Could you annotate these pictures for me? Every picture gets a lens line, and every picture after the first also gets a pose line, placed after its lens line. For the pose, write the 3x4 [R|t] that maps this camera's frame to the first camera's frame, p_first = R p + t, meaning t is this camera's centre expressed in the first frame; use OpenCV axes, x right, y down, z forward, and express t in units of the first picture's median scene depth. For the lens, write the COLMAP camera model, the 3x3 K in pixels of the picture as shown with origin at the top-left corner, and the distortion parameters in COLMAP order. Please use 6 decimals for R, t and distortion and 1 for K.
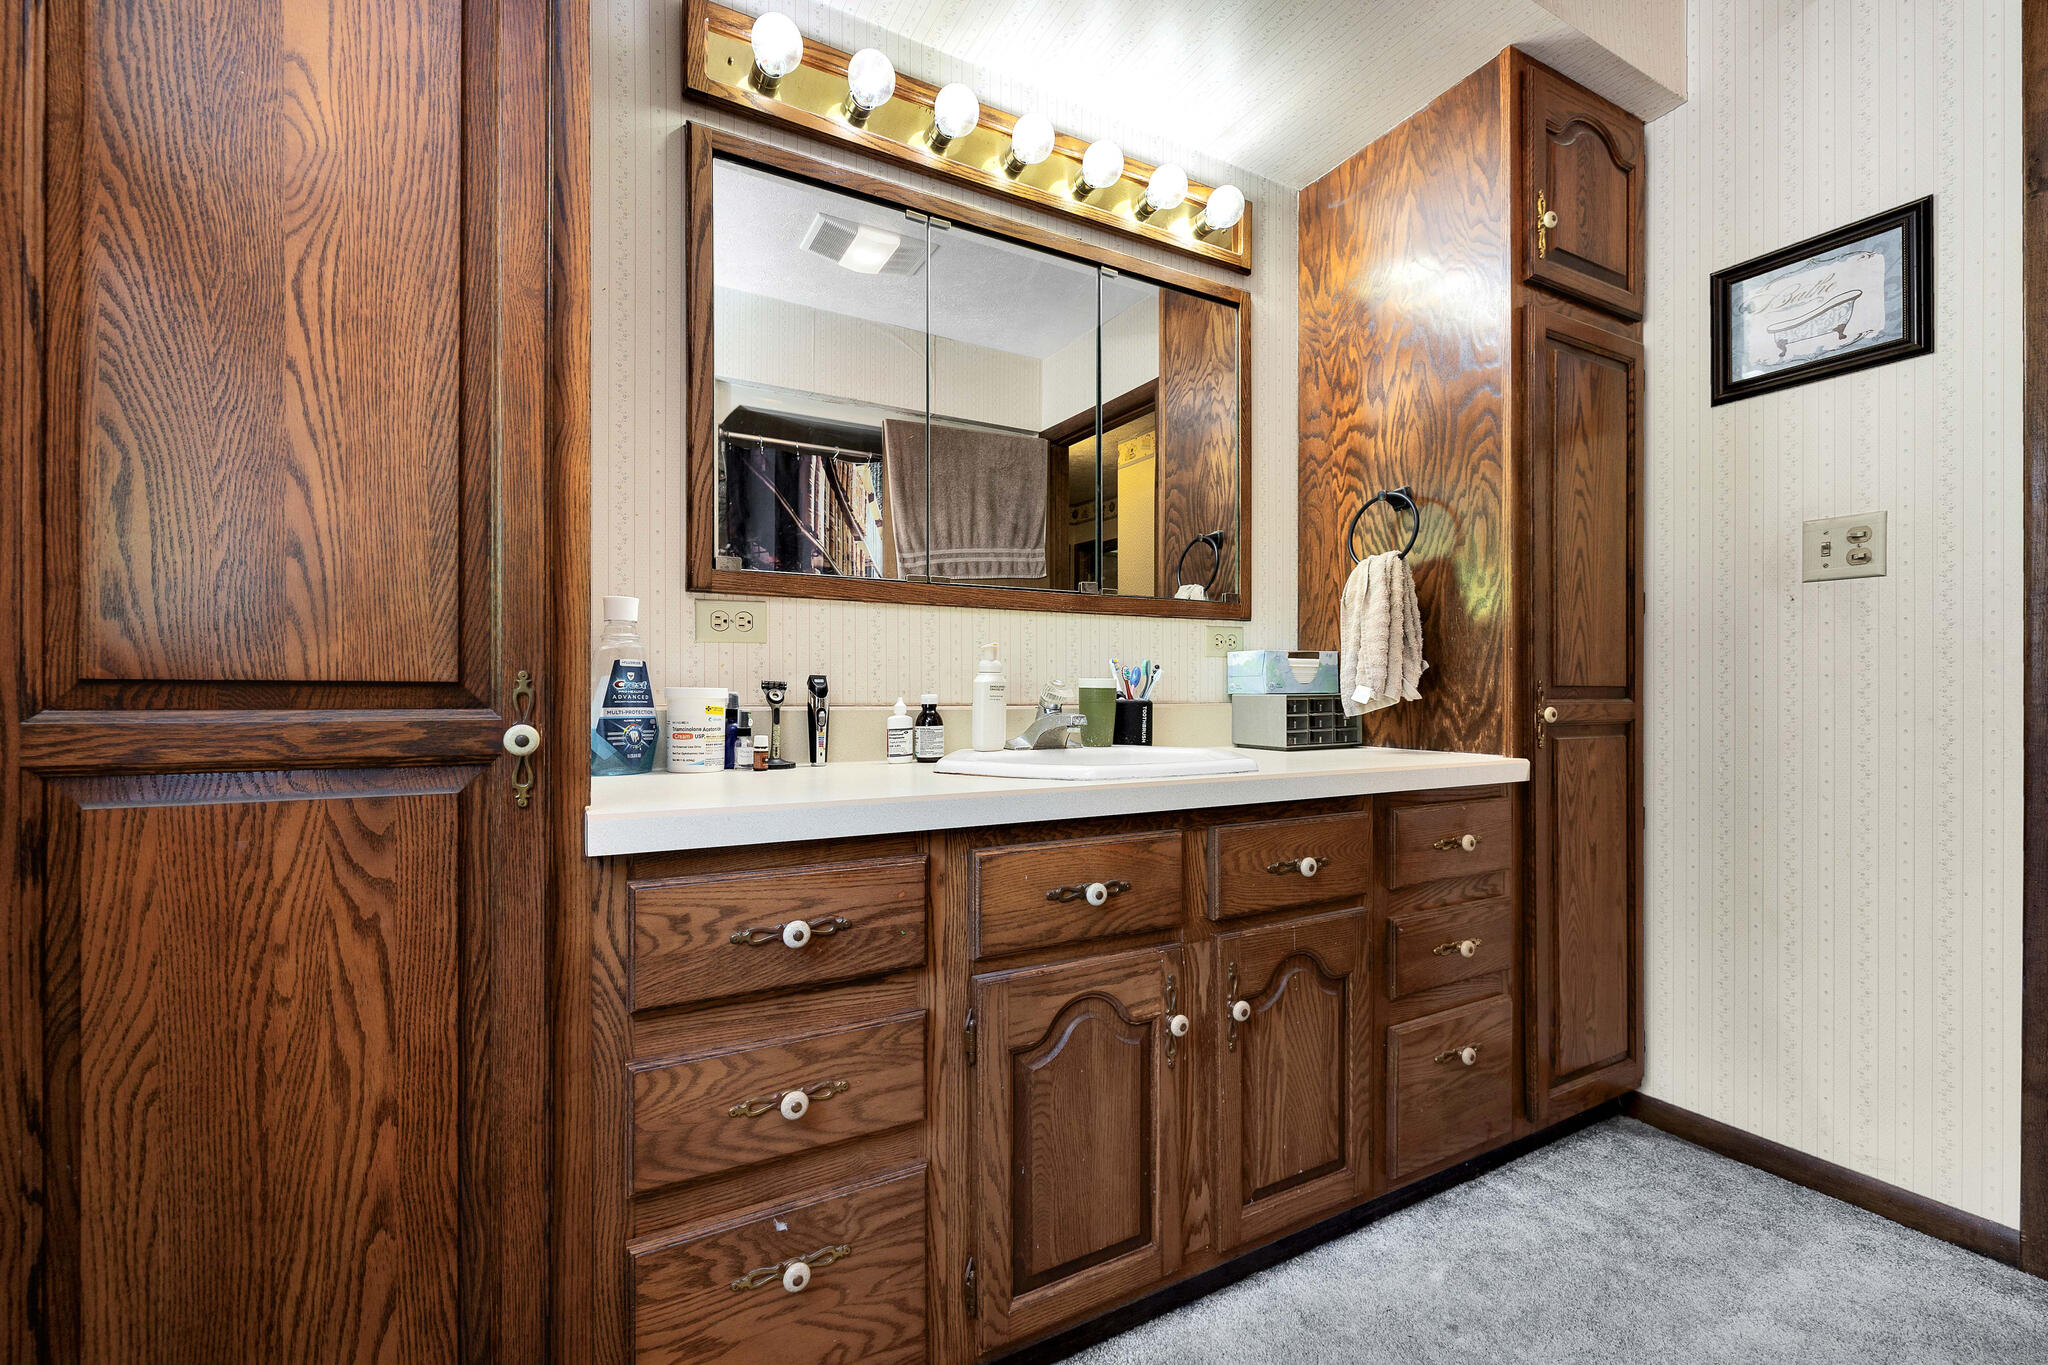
lens RADIAL K [[886.6, 0, 1018.0], [0, 886.6, 679.9], [0, 0, 1]] dist [-0.001950, -0.000066]
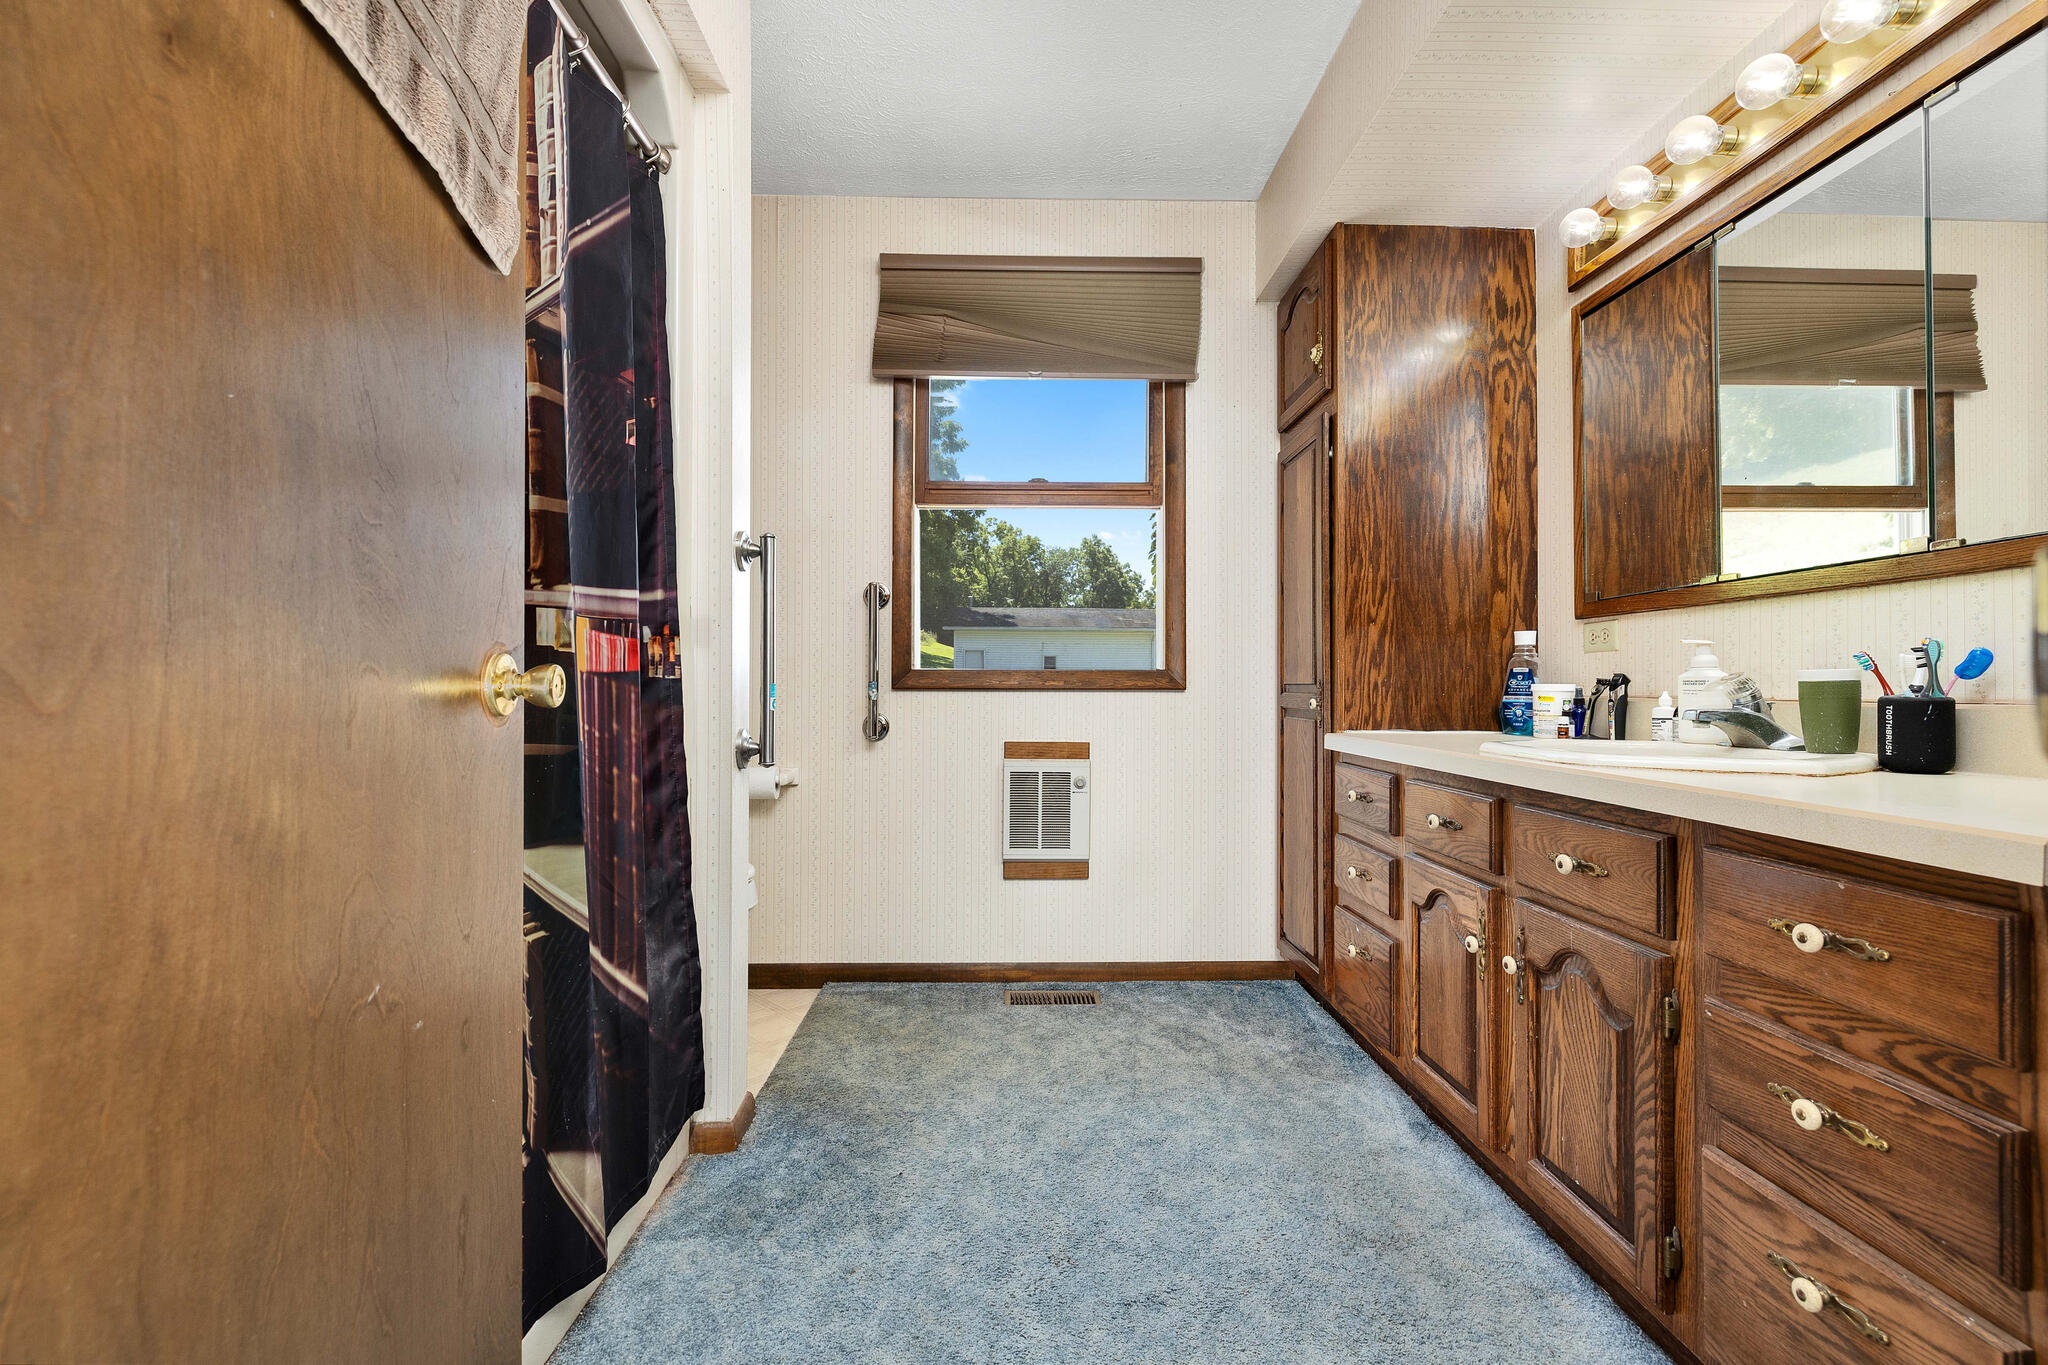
lens RADIAL K [[878.4, 0, 1024.6], [0, 878.4, 687.6], [0, 0, 1]] dist [-0.003951, 0.001395]
pose [[-0.477824, -0.002914, -0.878451, 1.393673], [0.005264, 0.999967, -0.006181, 0.018236], [0.878440, -0.007578, -0.477793, 0.899175]]
